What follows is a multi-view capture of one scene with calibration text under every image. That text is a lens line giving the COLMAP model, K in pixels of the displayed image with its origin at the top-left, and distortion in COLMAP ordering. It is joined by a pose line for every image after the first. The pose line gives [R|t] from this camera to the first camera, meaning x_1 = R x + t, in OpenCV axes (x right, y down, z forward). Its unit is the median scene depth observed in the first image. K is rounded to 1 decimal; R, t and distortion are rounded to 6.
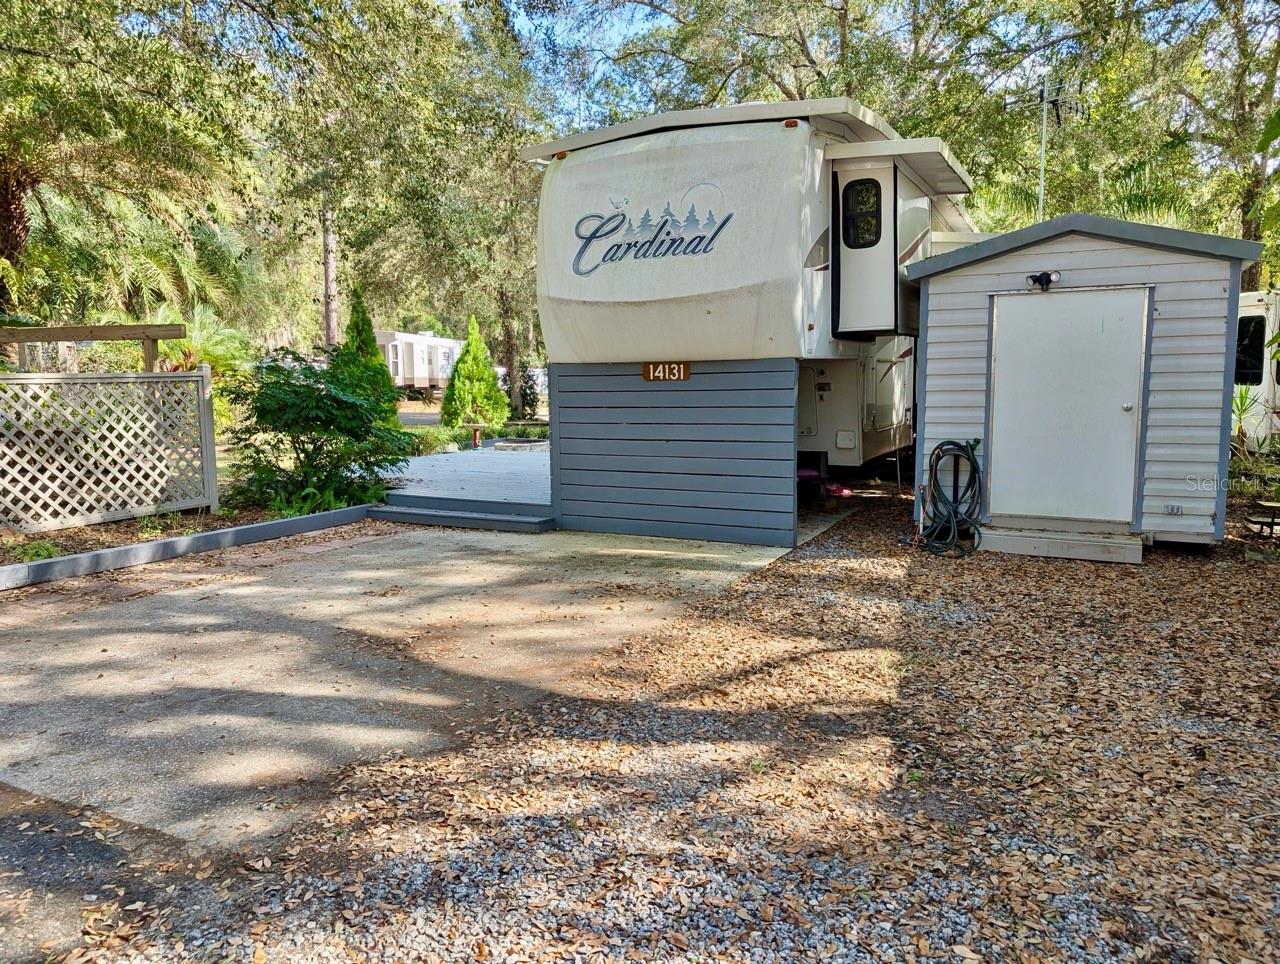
lens RADIAL K [[934.0, 0, 645.5], [0, 934.0, 487.2], [0, 0, 1]] dist [0.037042, -0.028587]
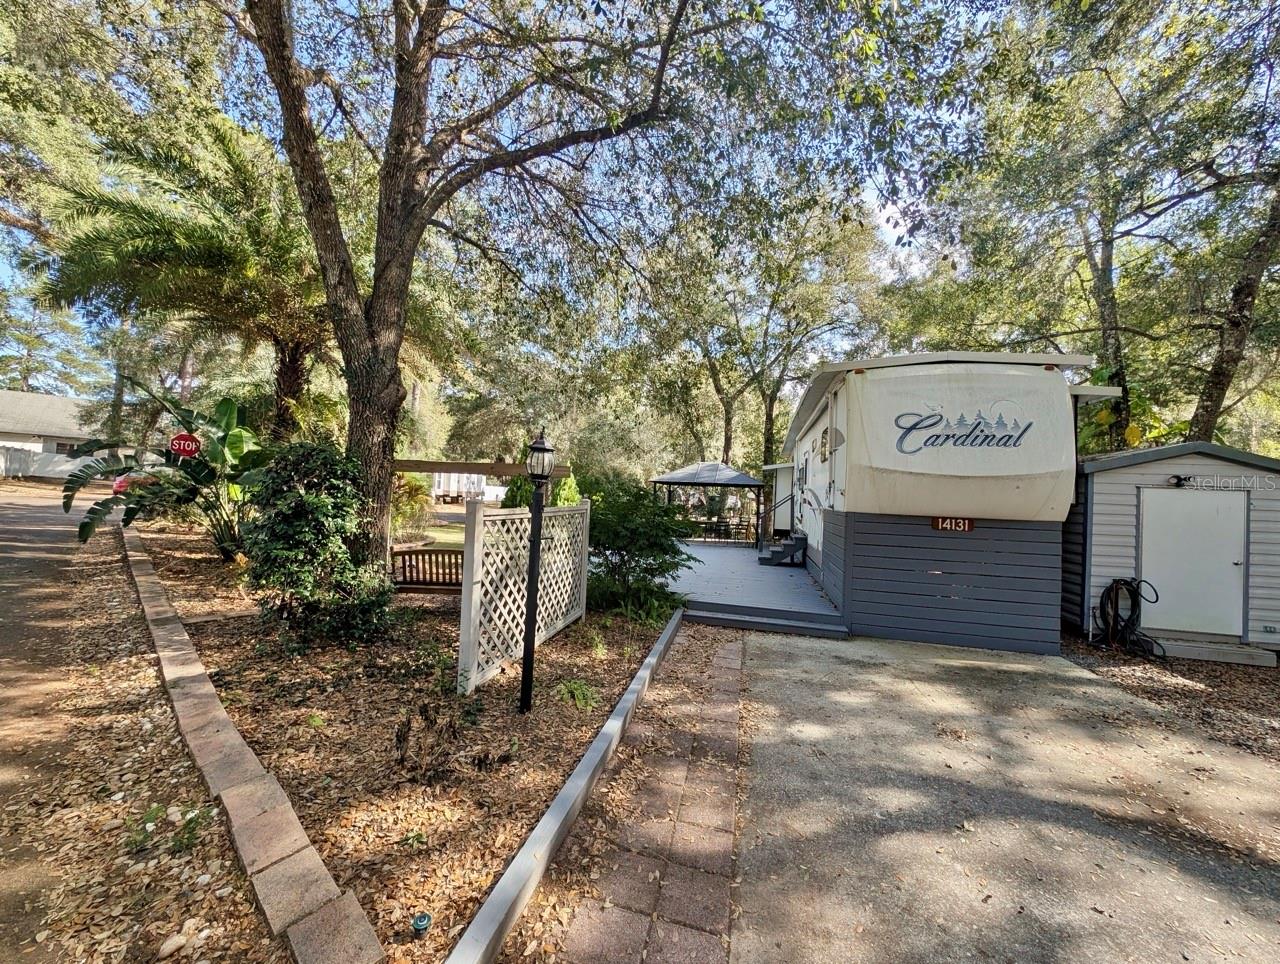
lens RADIAL K [[486.9, 0, 640.0], [0, 486.9, 482.0], [0, 0, 1]] dist [0.016949, -0.007664]
pose [[0.966235, 0.061049, 0.250327, -0.658952], [-0.024702, 0.988999, -0.145847, -0.070660], [-0.256477, 0.134739, 0.957113, 0.422706]]
